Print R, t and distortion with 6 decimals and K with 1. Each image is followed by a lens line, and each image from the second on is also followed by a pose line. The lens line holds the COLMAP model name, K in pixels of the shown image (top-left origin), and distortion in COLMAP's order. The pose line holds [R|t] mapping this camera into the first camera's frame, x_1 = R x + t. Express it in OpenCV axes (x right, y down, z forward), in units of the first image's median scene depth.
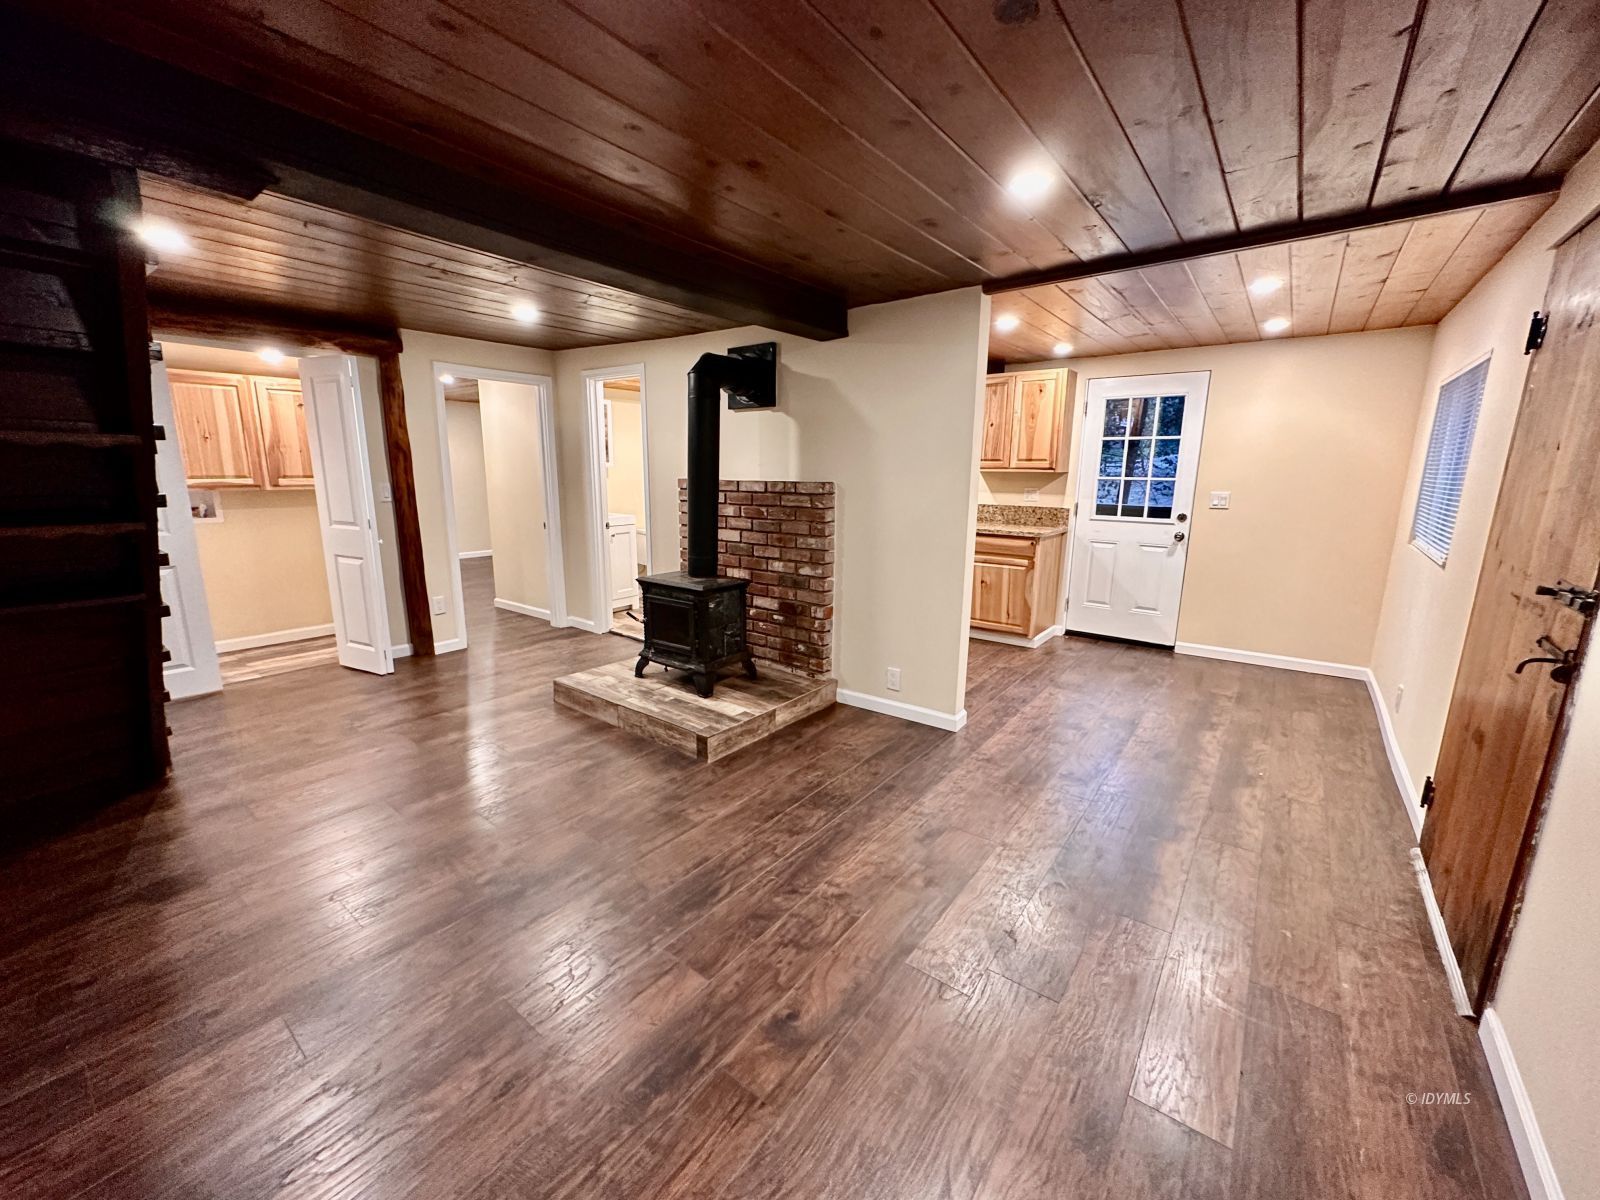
lens RADIAL K [[636.9, 0, 797.3], [0, 636.9, 598.5], [0, 0, 1]] dist [-0.003712, 0.000532]
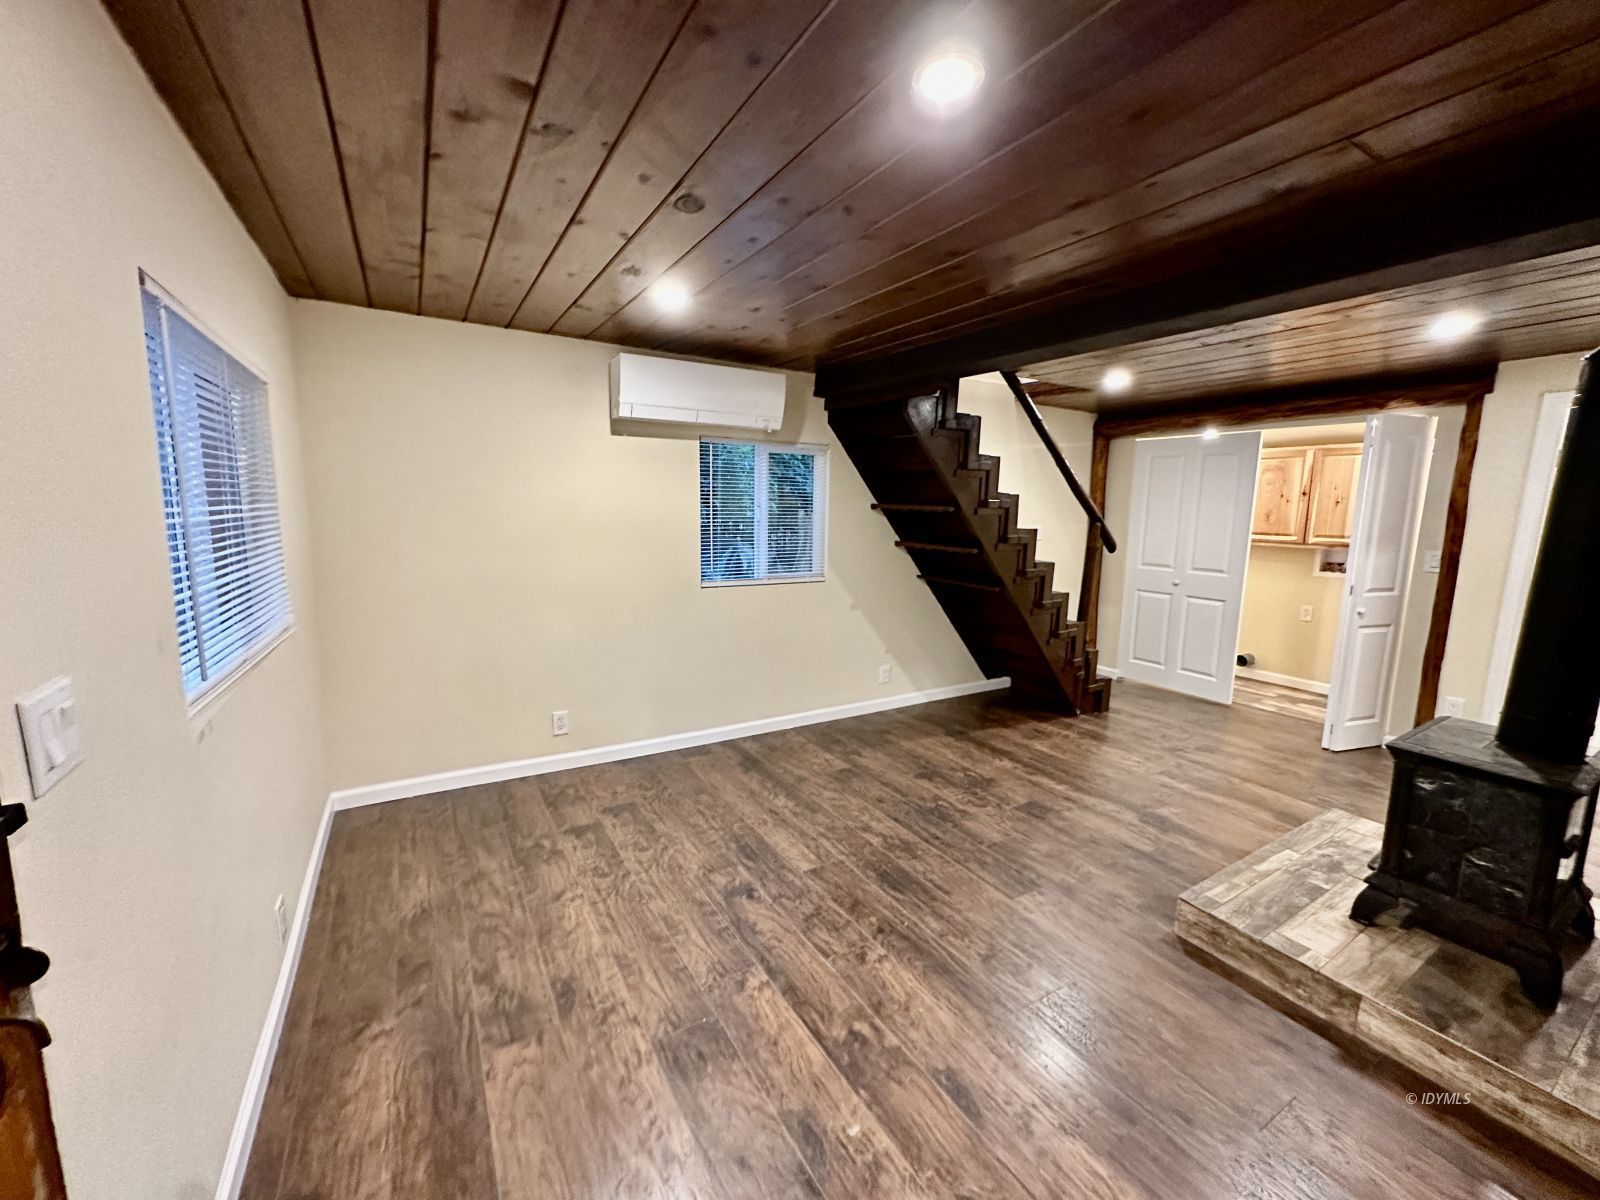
lens RADIAL K [[636.9, 0, 798.5], [0, 636.9, 598.0], [0, 0, 1]] dist [-0.003712, 0.000532]
pose [[-0.365066, 0.119346, -0.923300, 0.498346], [-0.209705, 0.955720, 0.206452, -0.129281], [0.907056, 0.268989, -0.323874, 0.570462]]
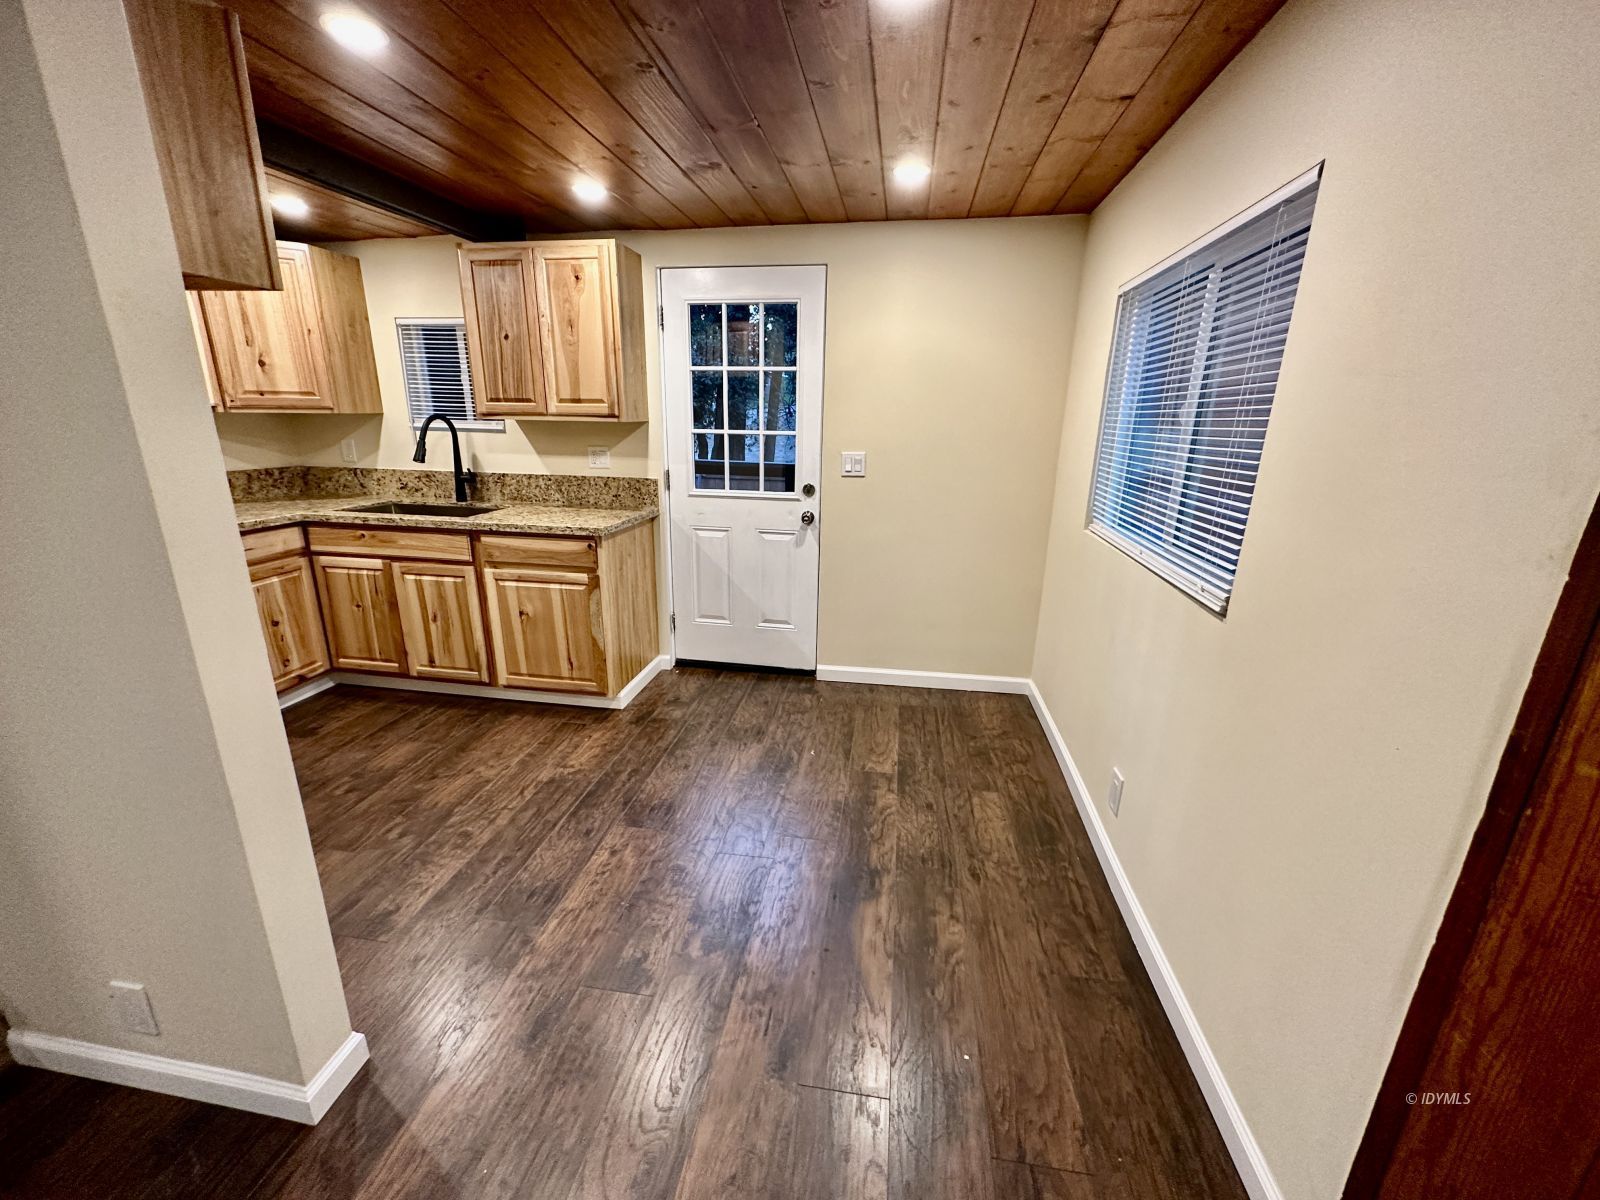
lens RADIAL K [[636.9, 0, 796.9], [0, 636.9, 595.8], [0, 0, 1]] dist [-0.003712, 0.000532]
pose [[0.880323, -0.123297, 0.458072, 0.318371], [0.087058, 0.991222, 0.099494, -0.100049], [-0.466318, -0.047708, 0.883330, 0.473498]]
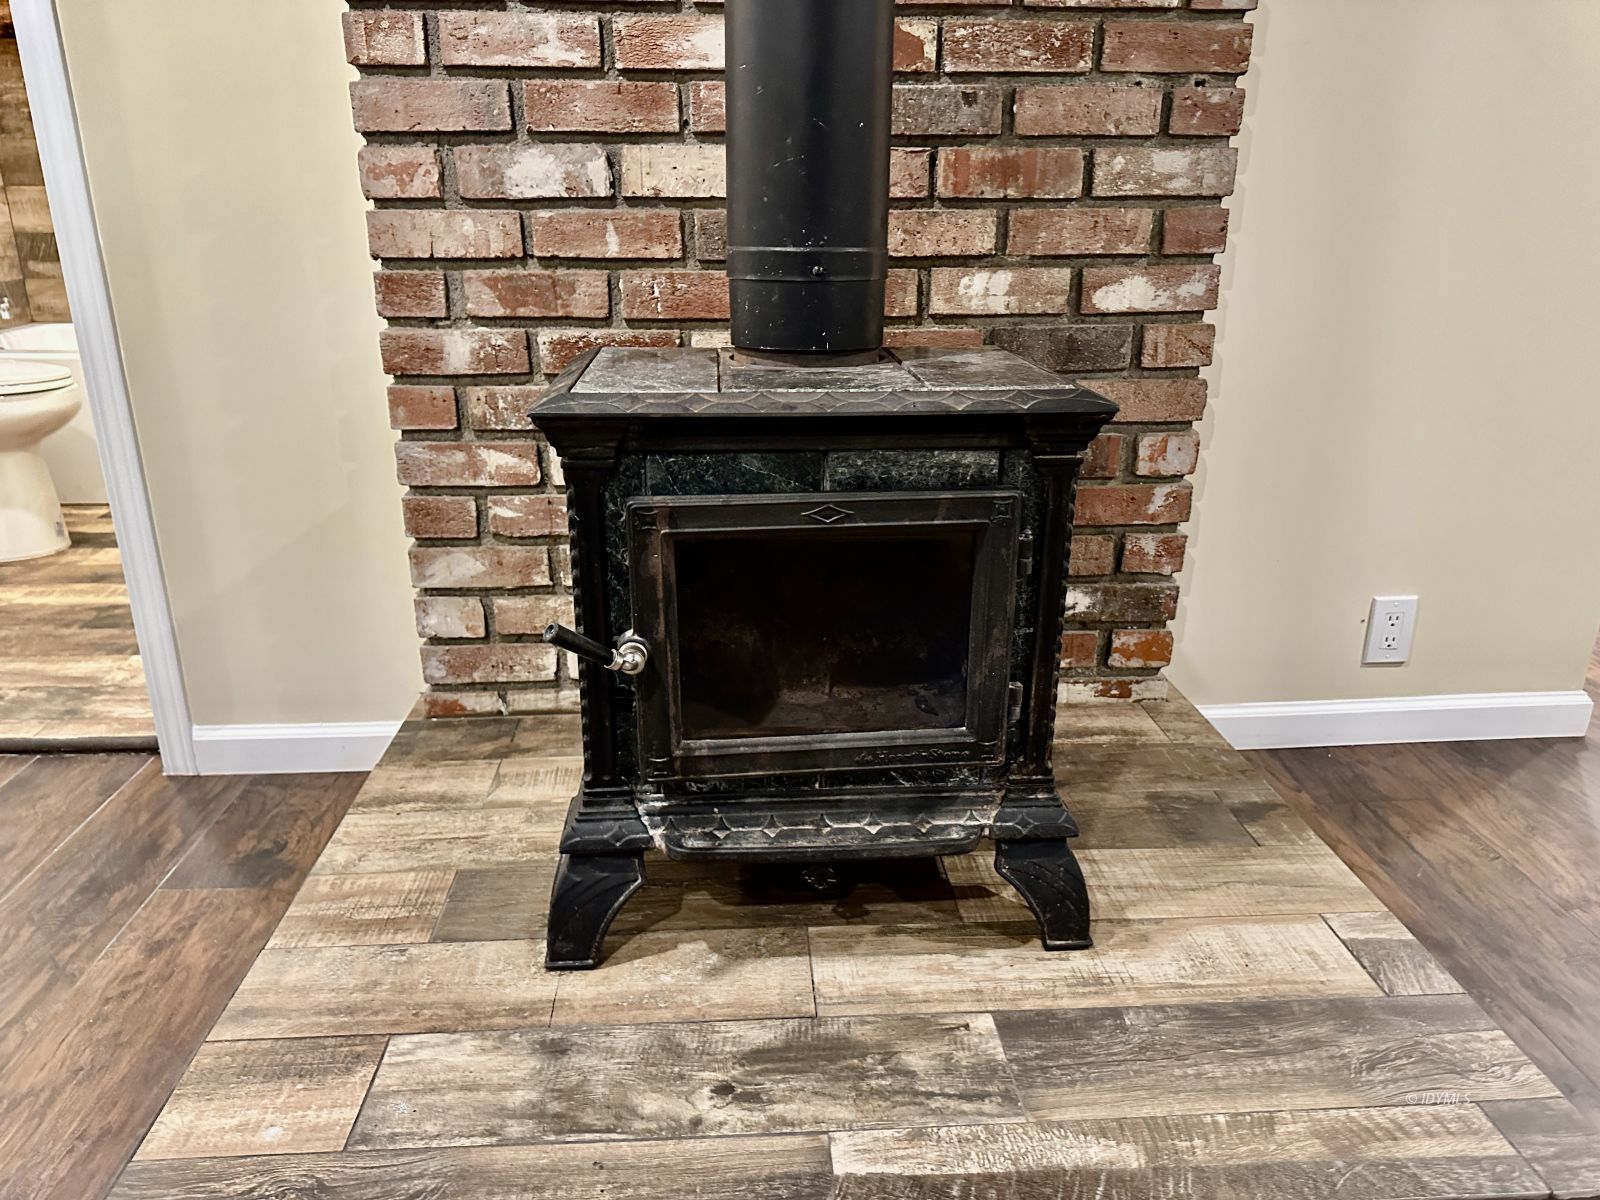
lens RADIAL K [[1134.7, 0, 798.3], [0, 1134.7, 600.8], [0, 0, 1]] dist [0.003640, -0.001040]
pose [[0.757586, -0.227133, 0.611942, -0.362920], [0.141592, 0.972367, 0.185620, -0.026235], [-0.637193, -0.053977, 0.768812, 0.700422]]
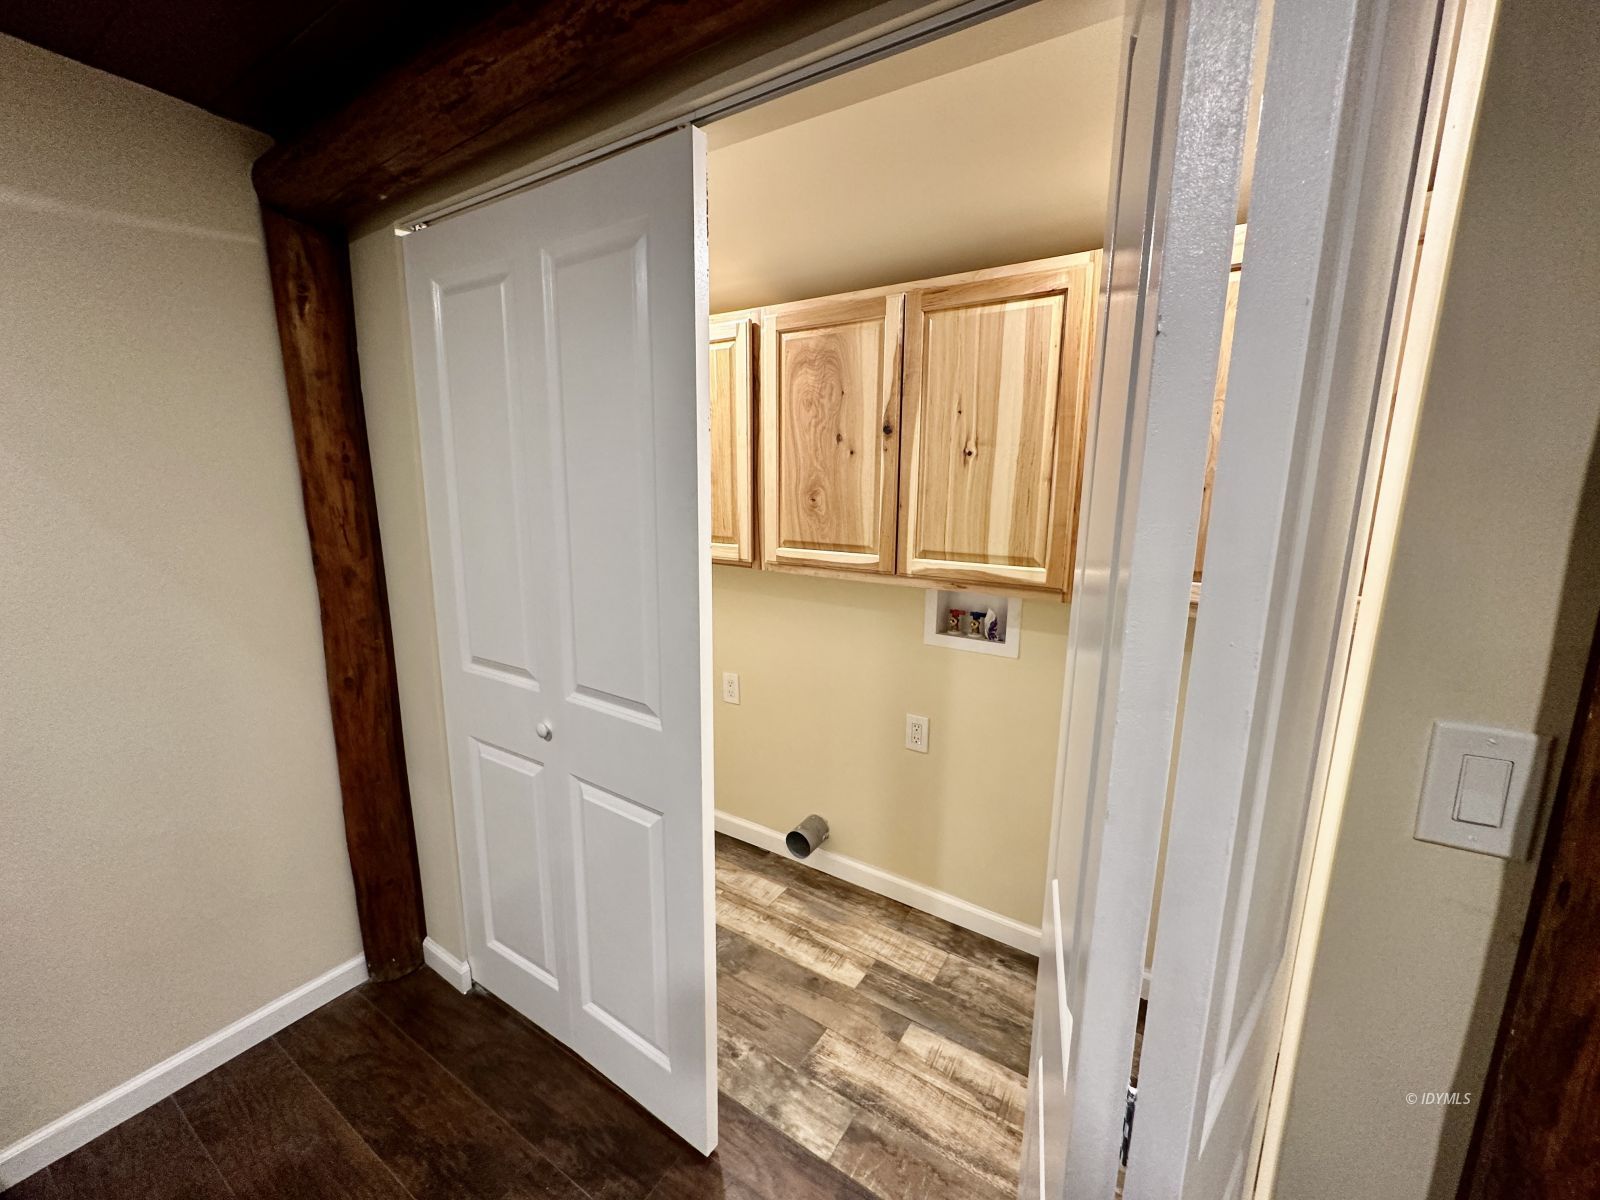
lens RADIAL K [[636.9, 0, 795.2], [0, 636.9, 605.1], [0, 0, 1]] dist [-0.003712, 0.000532]
pose [[0.086589, 0.172259, -0.981239, -0.587349], [-0.216438, 0.964665, 0.150250, -0.211695], [0.972449, 0.199368, 0.120813, 0.917525]]
